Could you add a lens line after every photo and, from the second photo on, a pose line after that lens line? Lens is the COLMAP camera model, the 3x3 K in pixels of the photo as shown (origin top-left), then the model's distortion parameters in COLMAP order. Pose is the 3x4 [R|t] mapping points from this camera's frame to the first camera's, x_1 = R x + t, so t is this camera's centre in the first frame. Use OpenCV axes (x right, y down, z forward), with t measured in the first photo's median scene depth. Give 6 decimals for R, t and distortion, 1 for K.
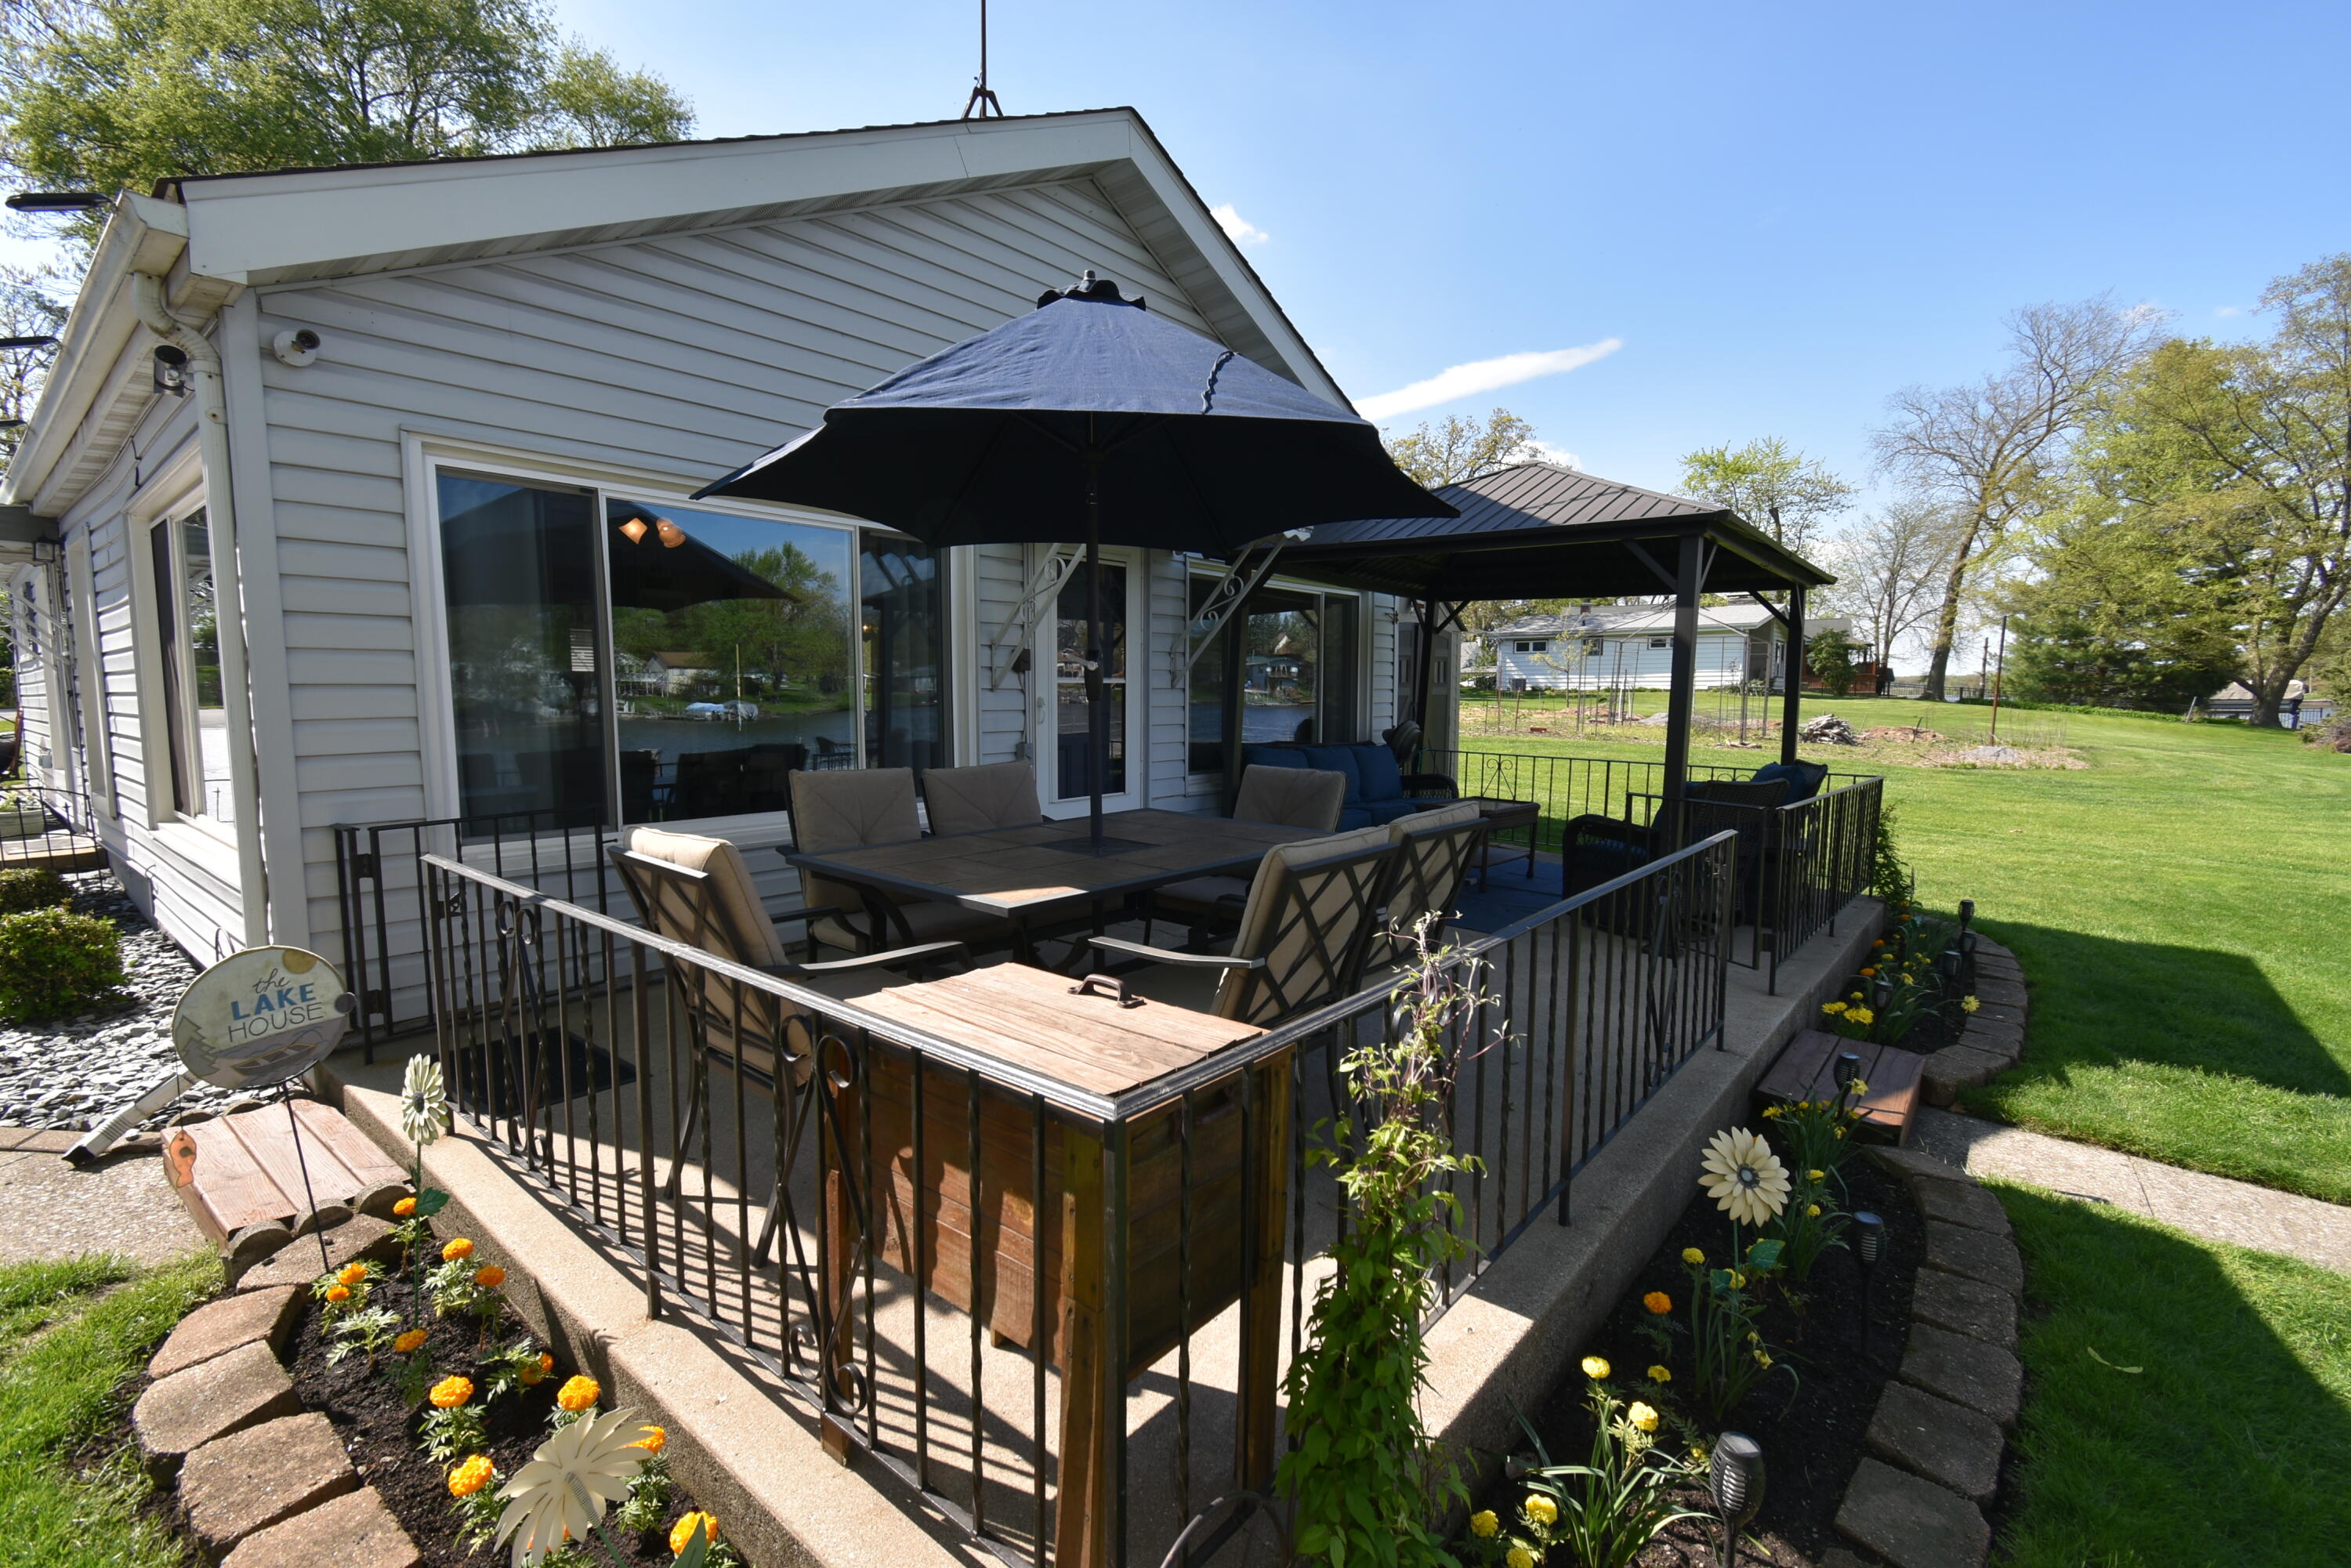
lens RADIAL K [[1038.3, 0, 1178.8], [0, 1038.3, 800.0], [0, 0, 1]] dist [0.007565, -0.004227]
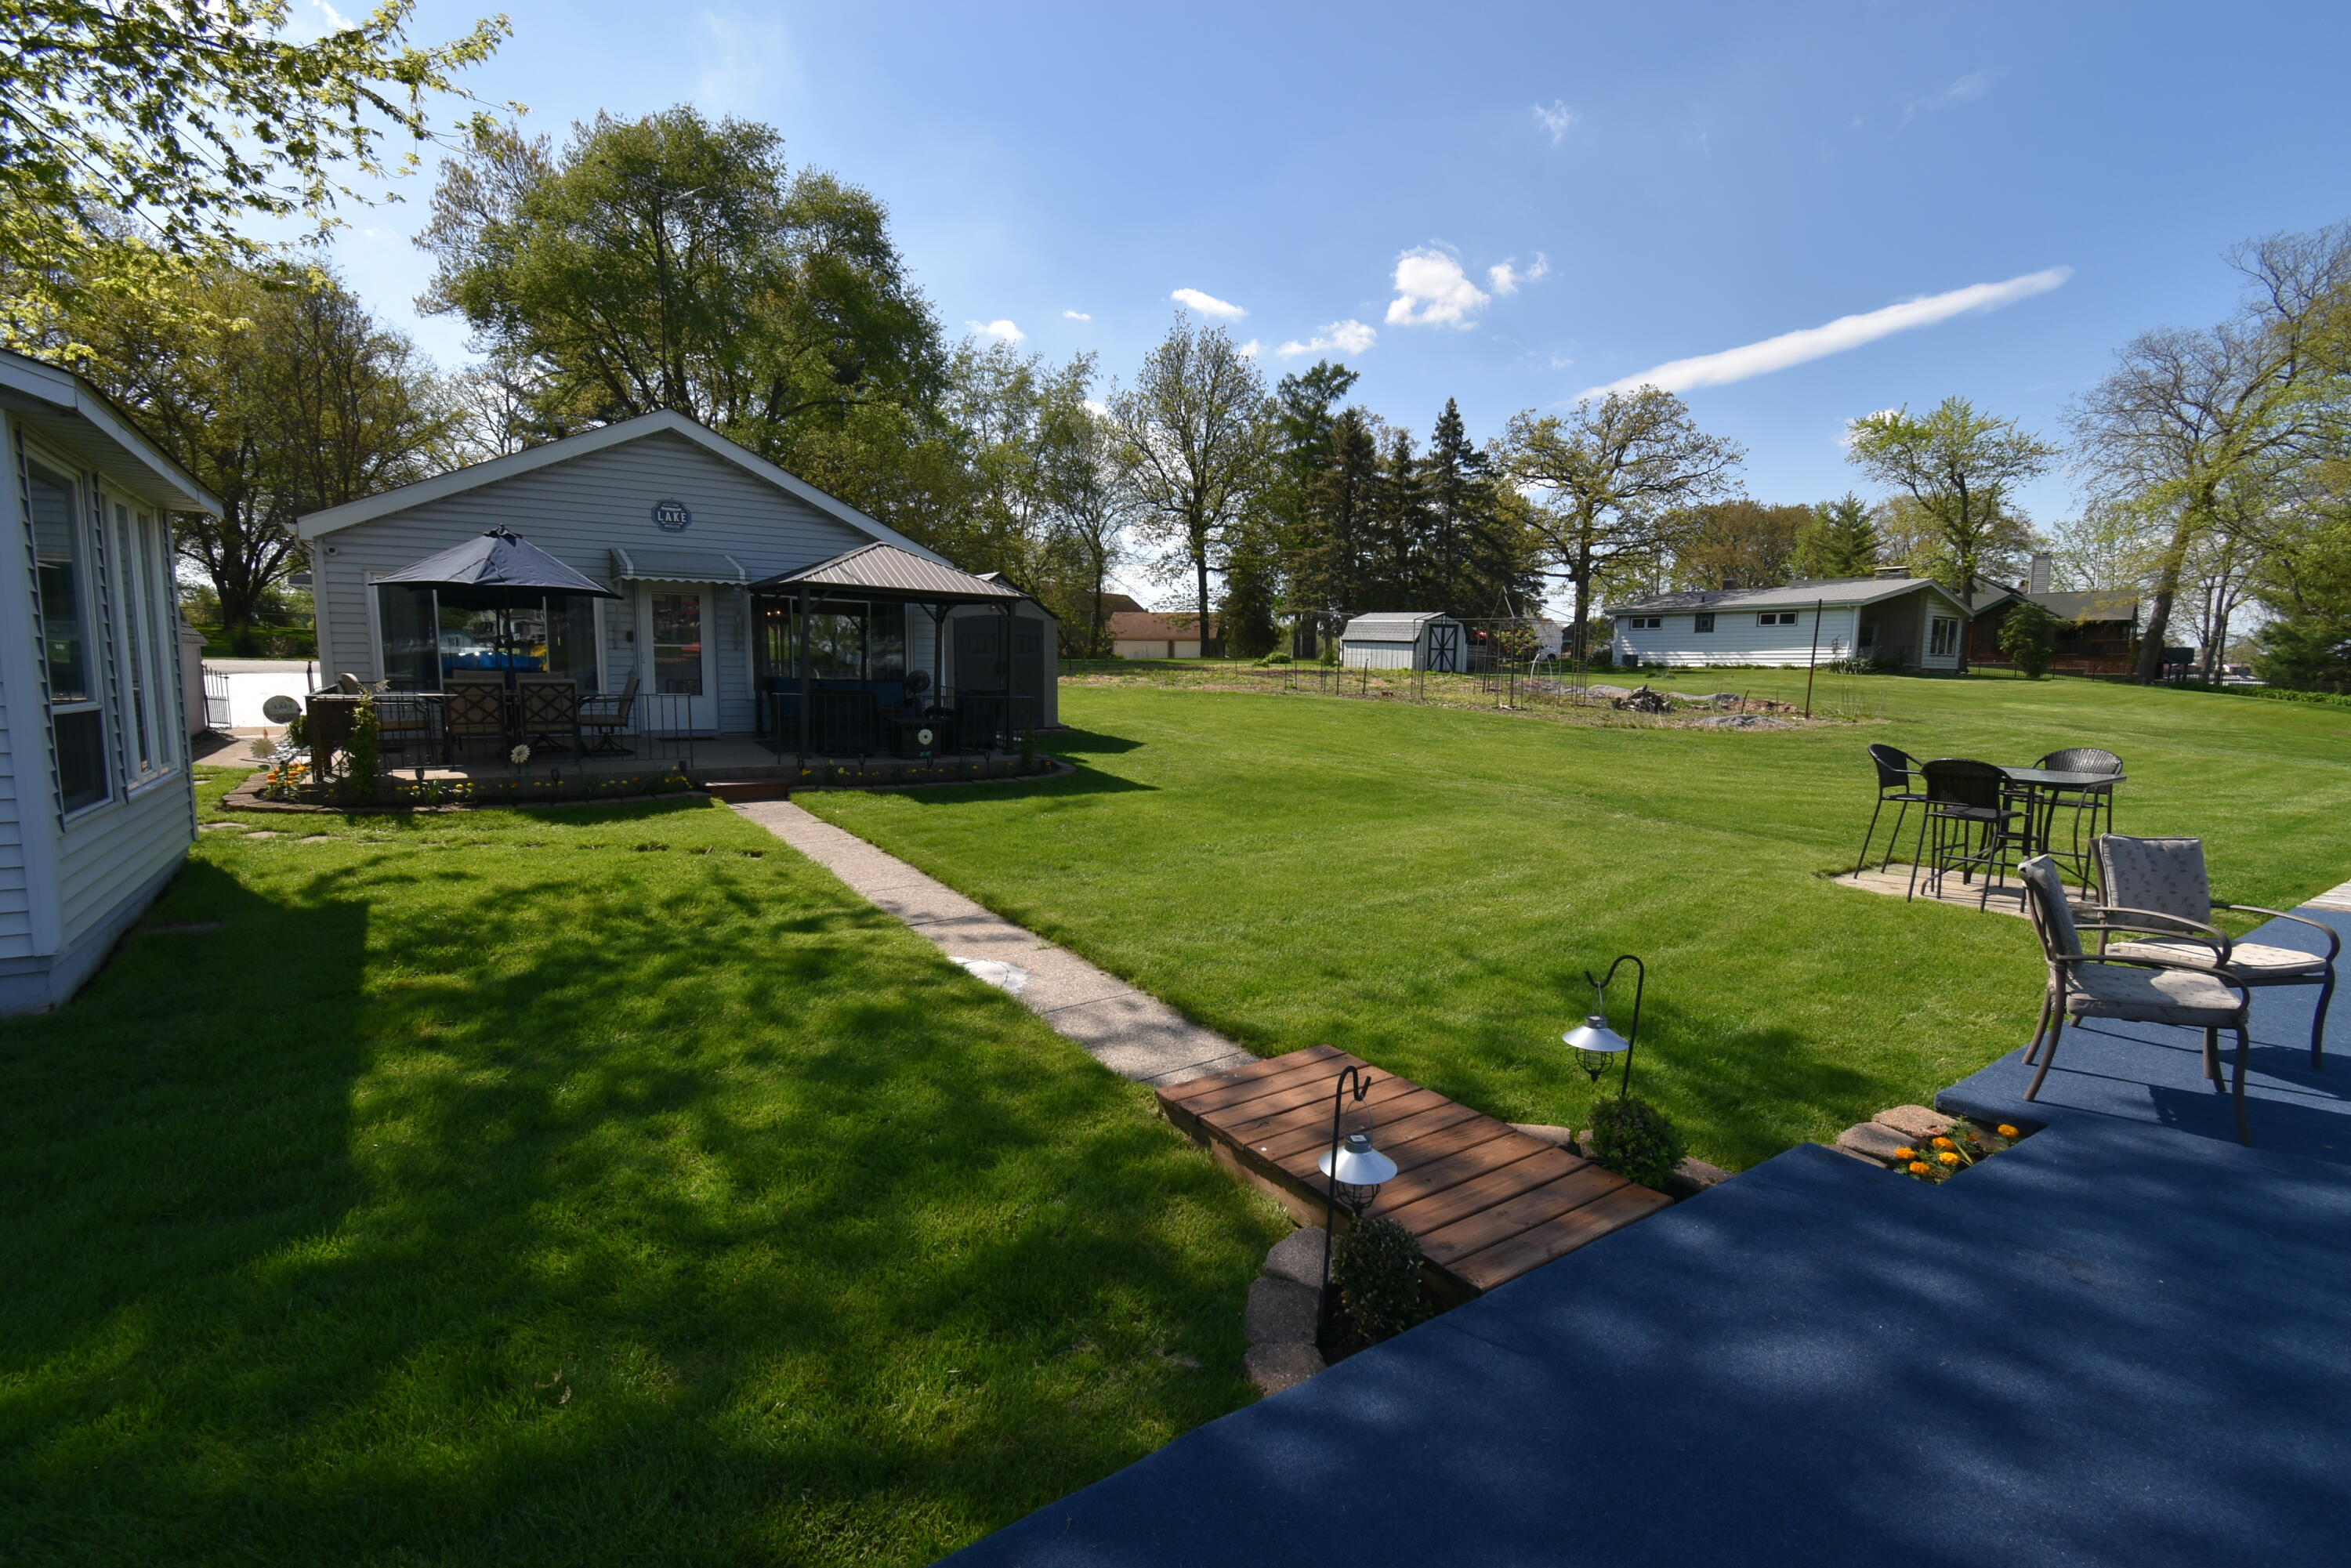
lens RADIAL K [[1038.3, 0, 1167.4], [0, 1038.3, 783.5], [0, 0, 1]] dist [0.007565, -0.004227]
pose [[0.959113, 0.042587, -0.279801, 0.191505], [-0.040374, 0.999091, 0.013671, 0.013818], [0.280129, -0.001815, 0.959961, -0.107552]]
